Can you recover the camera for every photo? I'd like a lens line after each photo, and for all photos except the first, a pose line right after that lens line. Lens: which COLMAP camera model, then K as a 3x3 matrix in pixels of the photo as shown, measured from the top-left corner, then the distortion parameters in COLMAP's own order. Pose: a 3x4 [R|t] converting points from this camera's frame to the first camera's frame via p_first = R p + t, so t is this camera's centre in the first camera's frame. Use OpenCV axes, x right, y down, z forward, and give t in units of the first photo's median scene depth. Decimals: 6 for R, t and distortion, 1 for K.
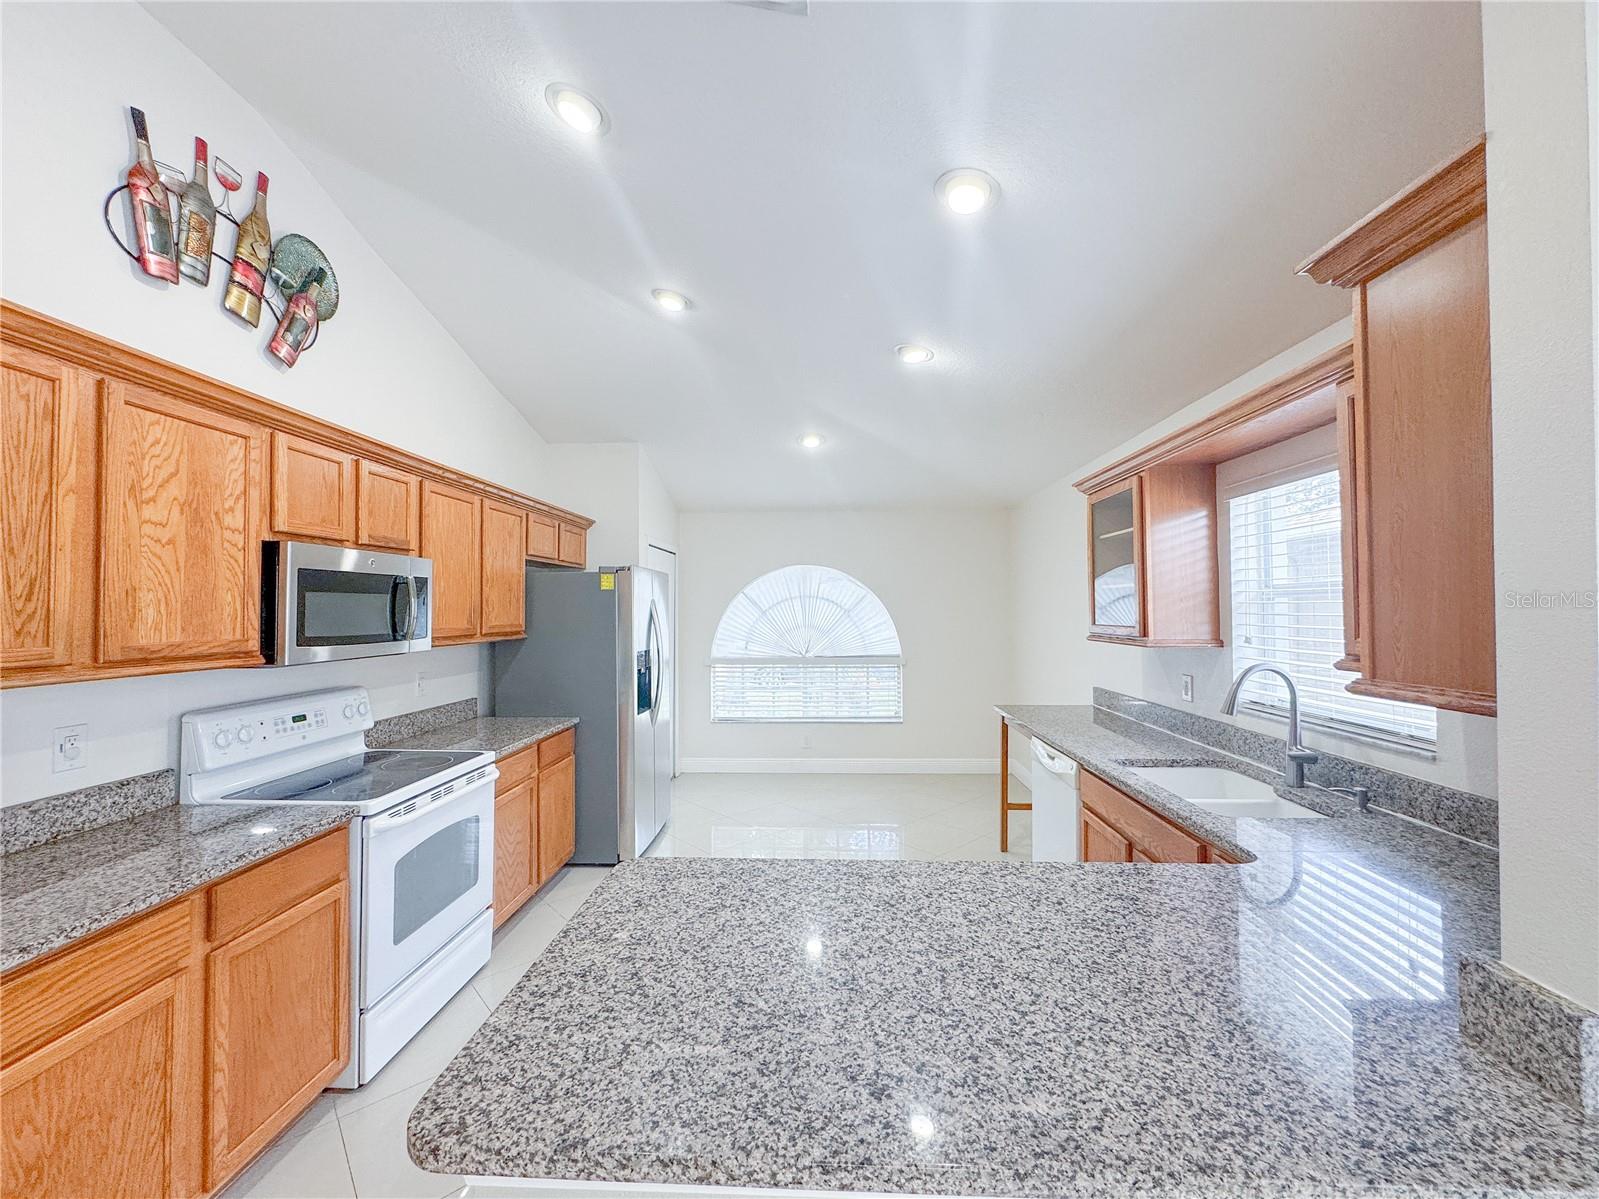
lens RADIAL K [[654.7, 0, 800.3], [0, 654.7, 599.8], [0, 0, 1]] dist [-0.002831, 0.000085]
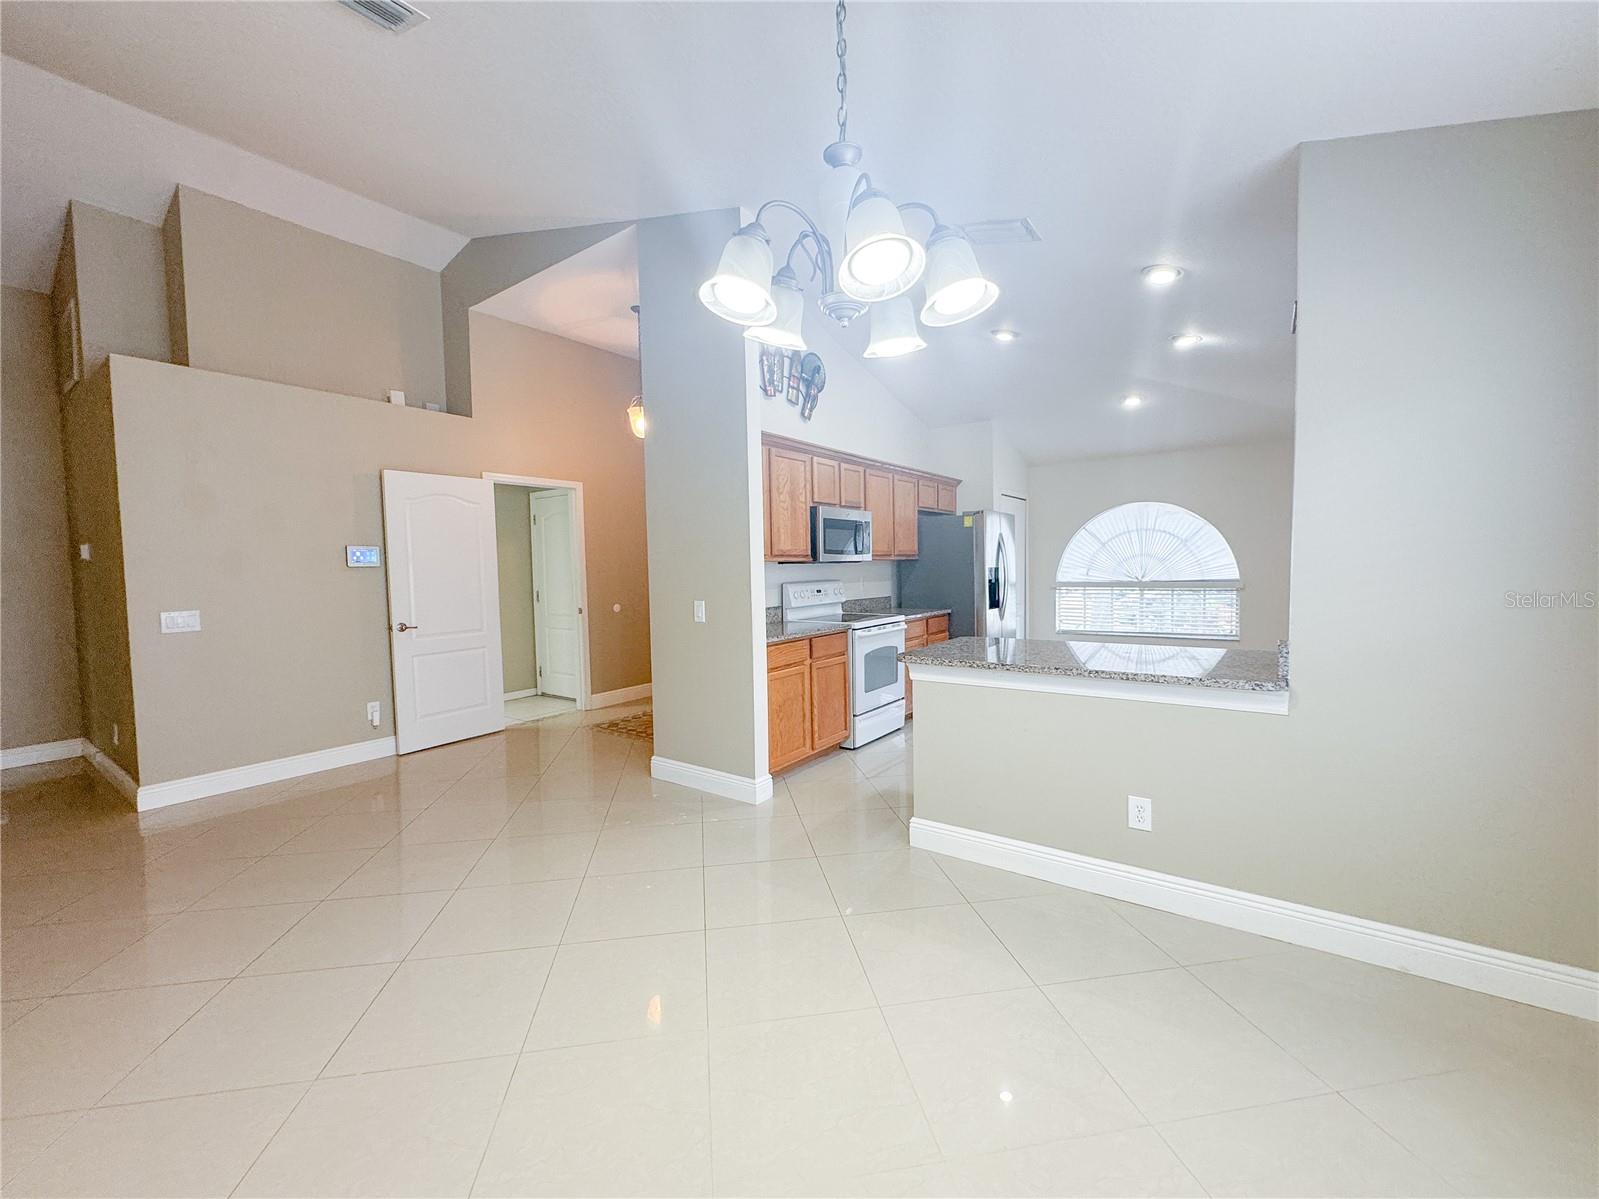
lens RADIAL K [[654.7, 0, 801.2], [0, 654.7, 599.8], [0, 0, 1]] dist [-0.002831, 0.000085]
pose [[0.844287, 0.014828, -0.535686, 0.289466], [0.025587, 0.997362, 0.067935, 0.060670], [0.535280, -0.071063, 0.841680, -0.744104]]
